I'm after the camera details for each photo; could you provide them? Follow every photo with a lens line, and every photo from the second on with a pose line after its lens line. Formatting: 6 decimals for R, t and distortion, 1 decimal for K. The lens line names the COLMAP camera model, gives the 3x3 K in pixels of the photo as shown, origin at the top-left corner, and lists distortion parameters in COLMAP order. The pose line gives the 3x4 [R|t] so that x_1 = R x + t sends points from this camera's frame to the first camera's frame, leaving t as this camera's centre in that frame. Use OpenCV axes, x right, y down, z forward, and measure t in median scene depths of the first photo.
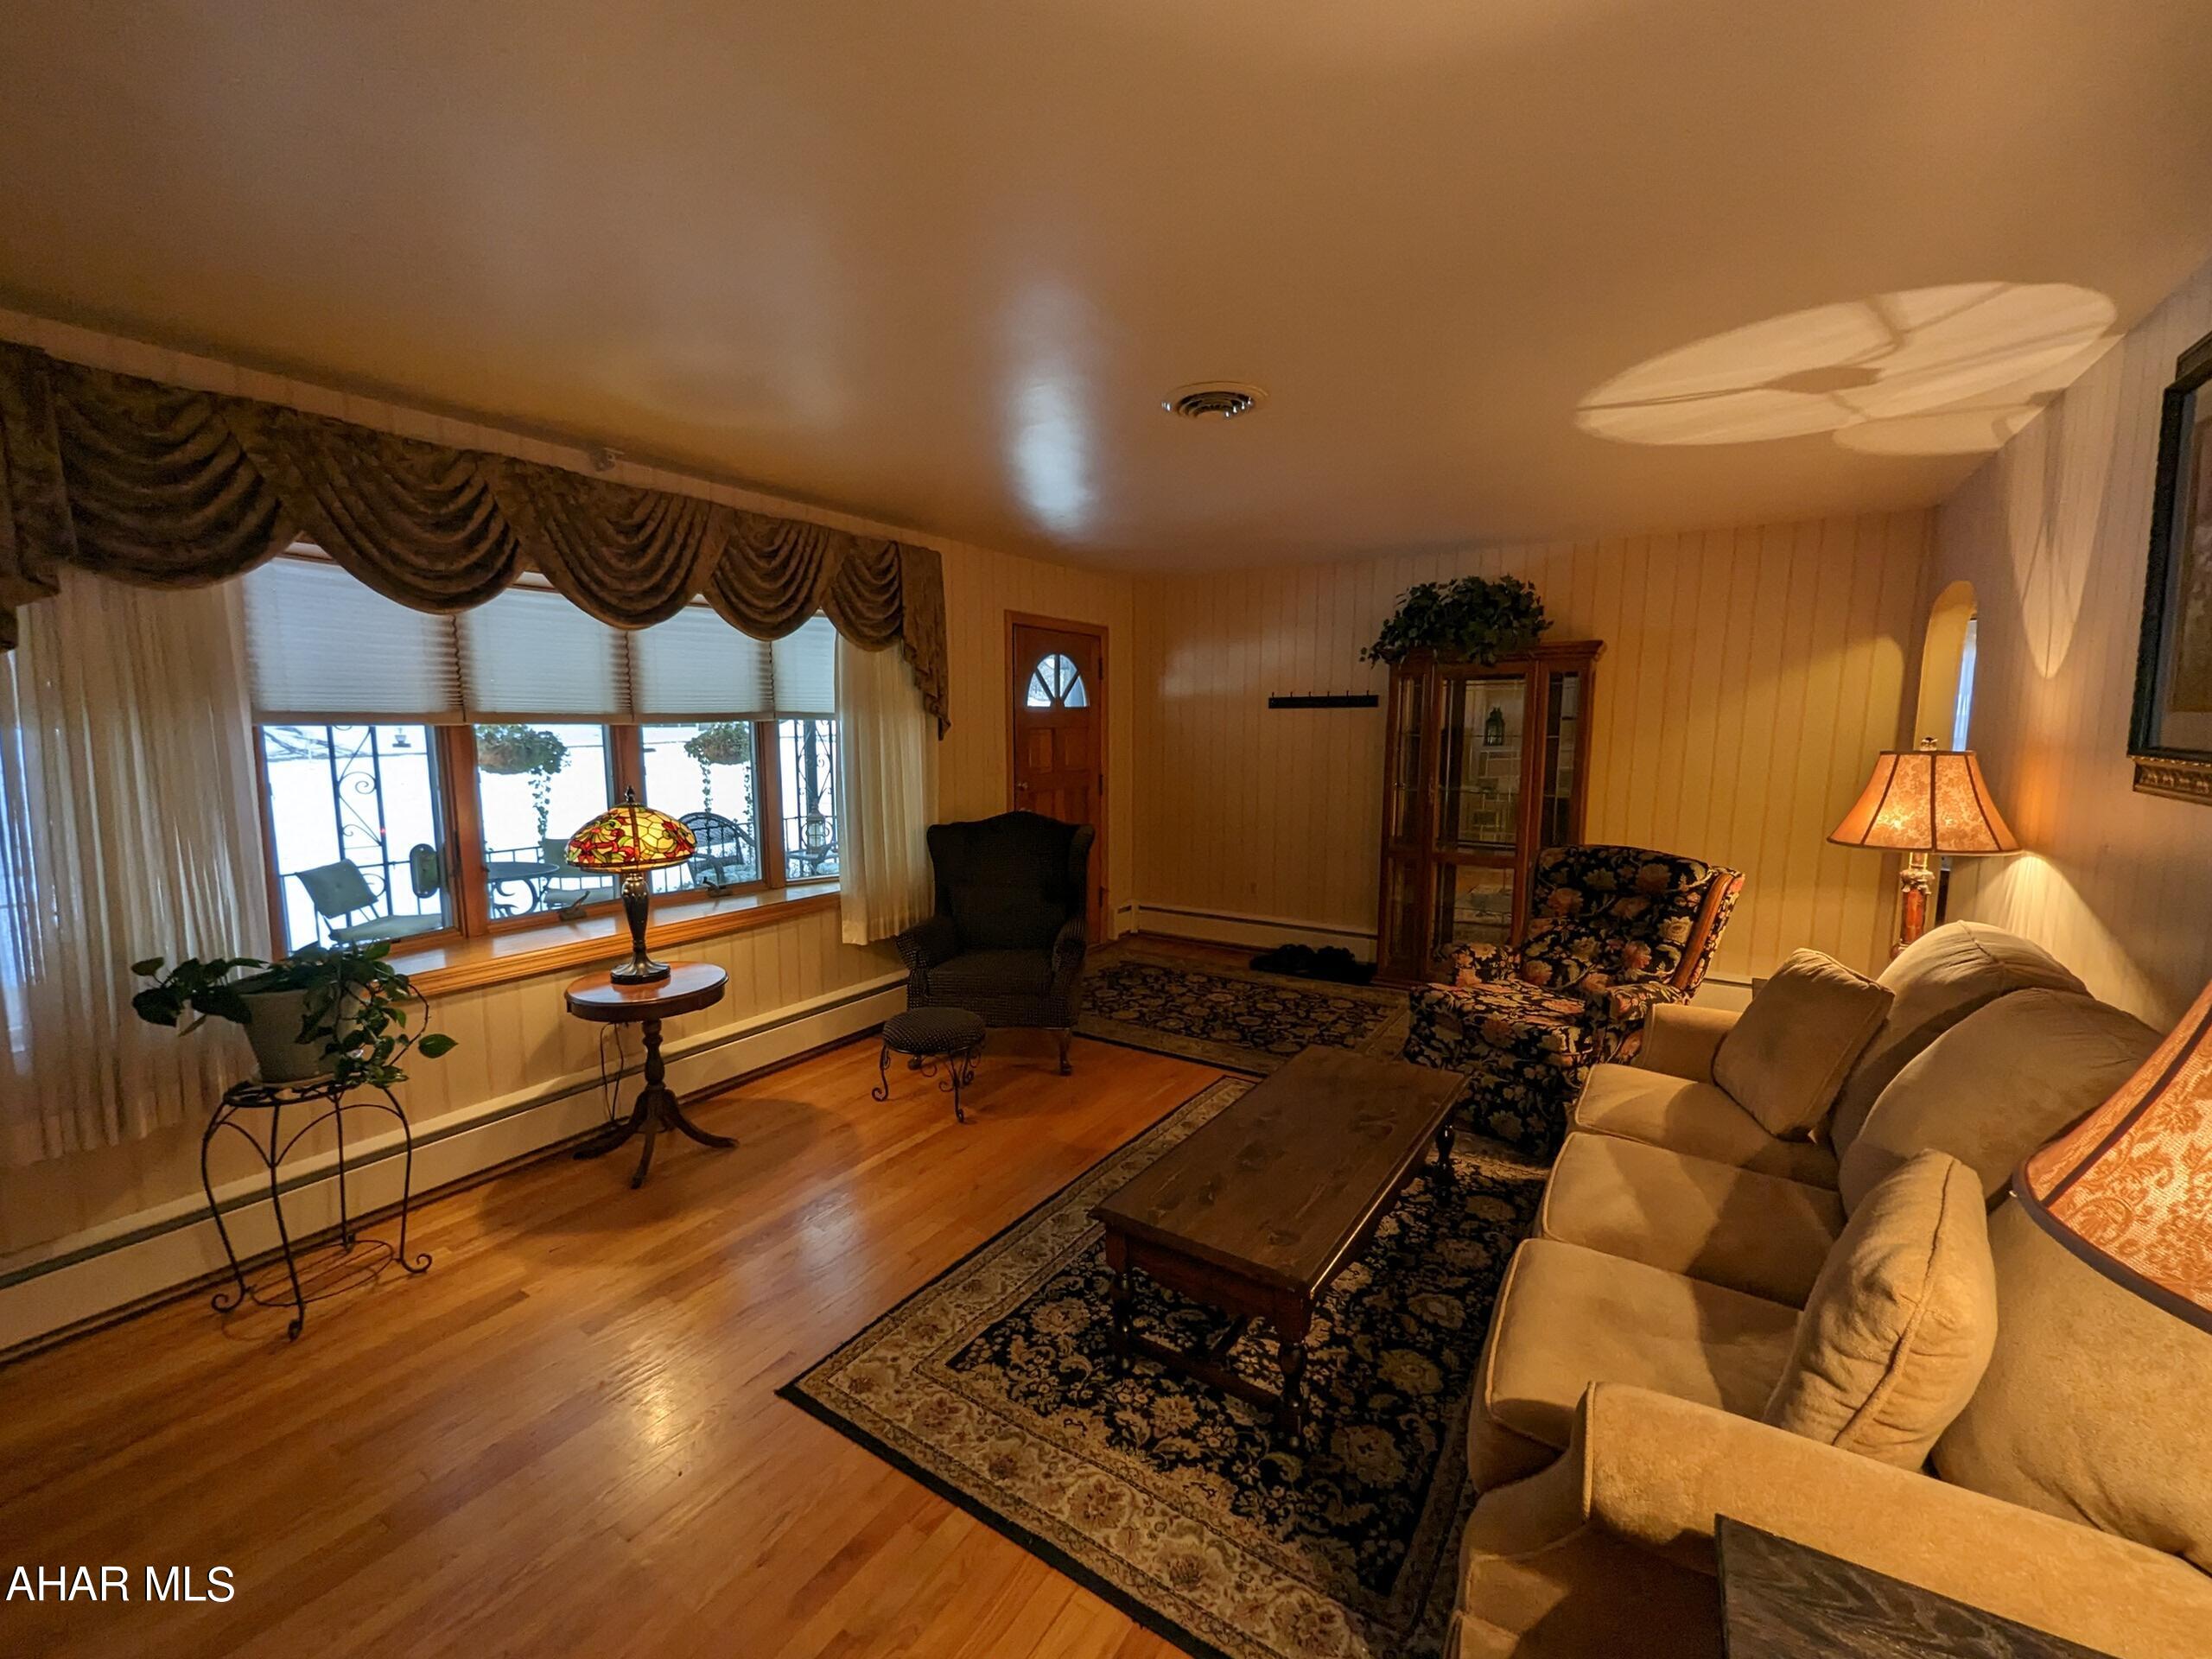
lens RADIAL K [[911.6, 0, 1104.6], [0, 911.6, 820.4], [0, 0, 1]] dist [0.000262, -0.000100]
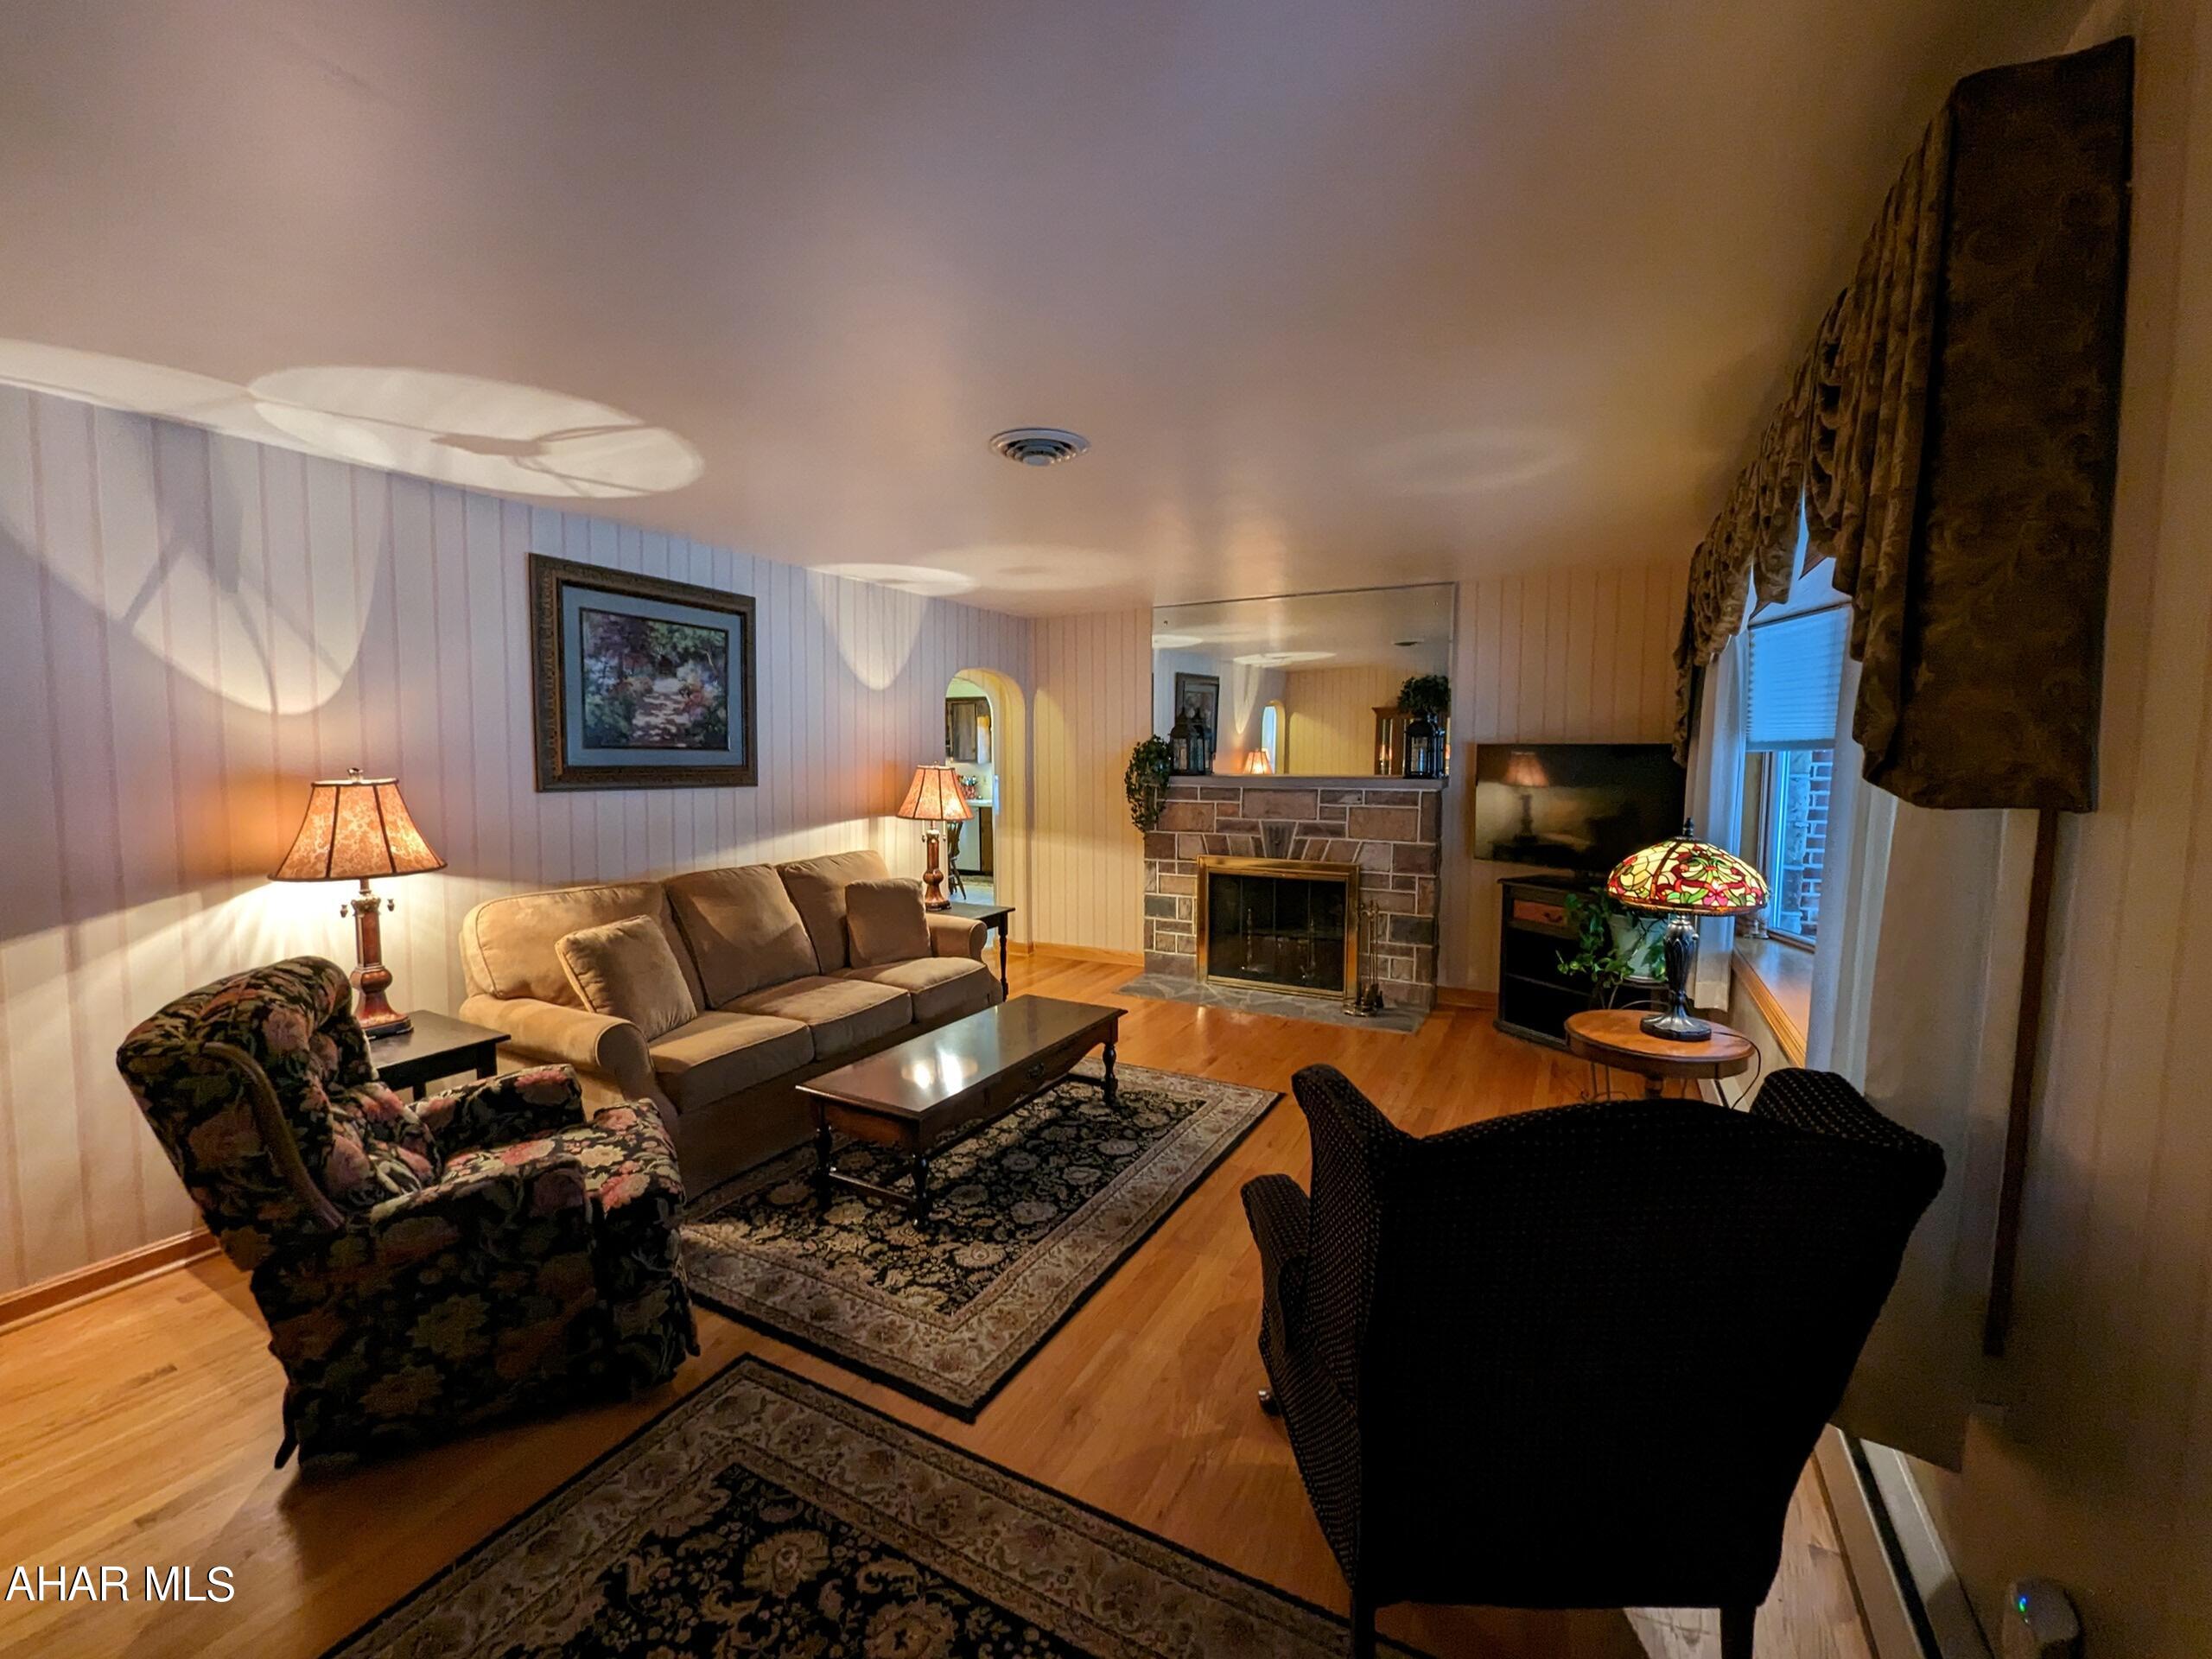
lens RADIAL K [[911.6, 0, 1105.7], [0, 911.6, 830.1], [0, 0, 1]] dist [0.000262, -0.000100]
pose [[-0.996644, 0.012386, -0.080913, 0.106848], [-0.003273, 0.981666, 0.190582, -0.179067], [0.081790, 0.190207, -0.978331, 1.690115]]
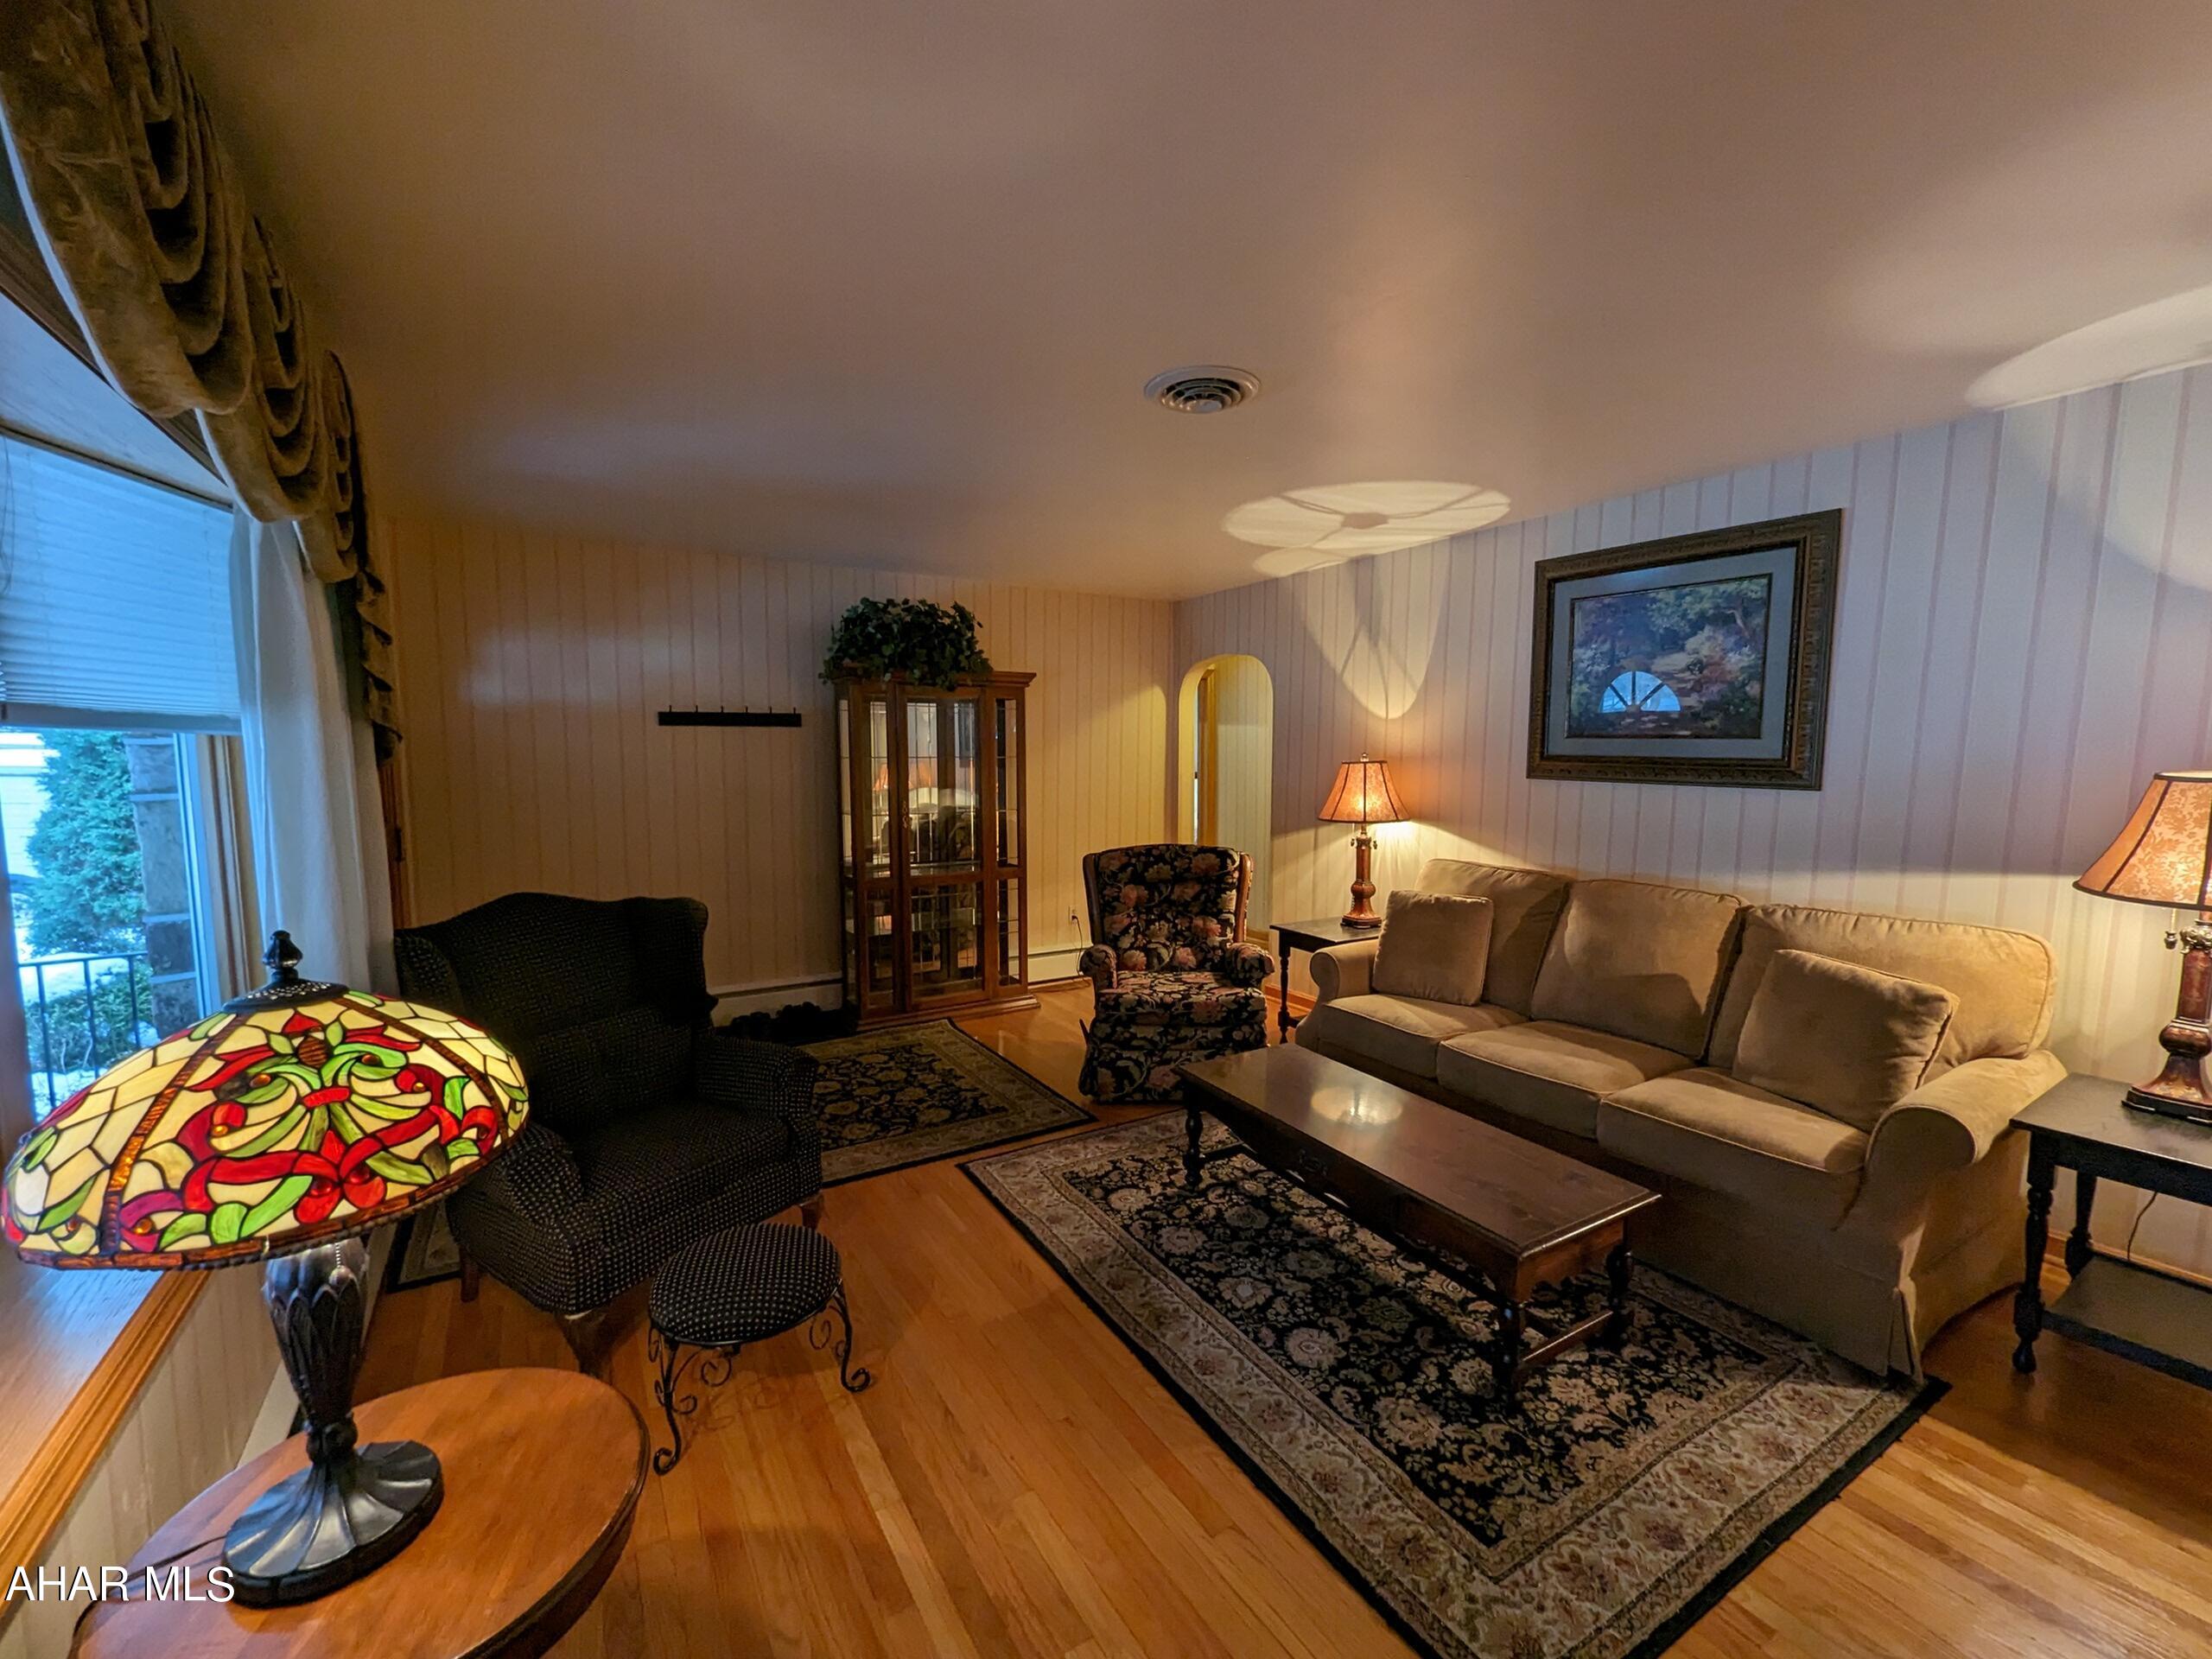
lens RADIAL K [[911.6, 0, 1095.3], [0, 911.6, 832.5], [0, 0, 1]] dist [0.000262, -0.000100]
pose [[0.436087, -0.080311, 0.896314, -0.620950], [0.095090, 0.994546, 0.042848, -0.052390], [-0.894867, 0.066545, 0.441345, 0.580881]]
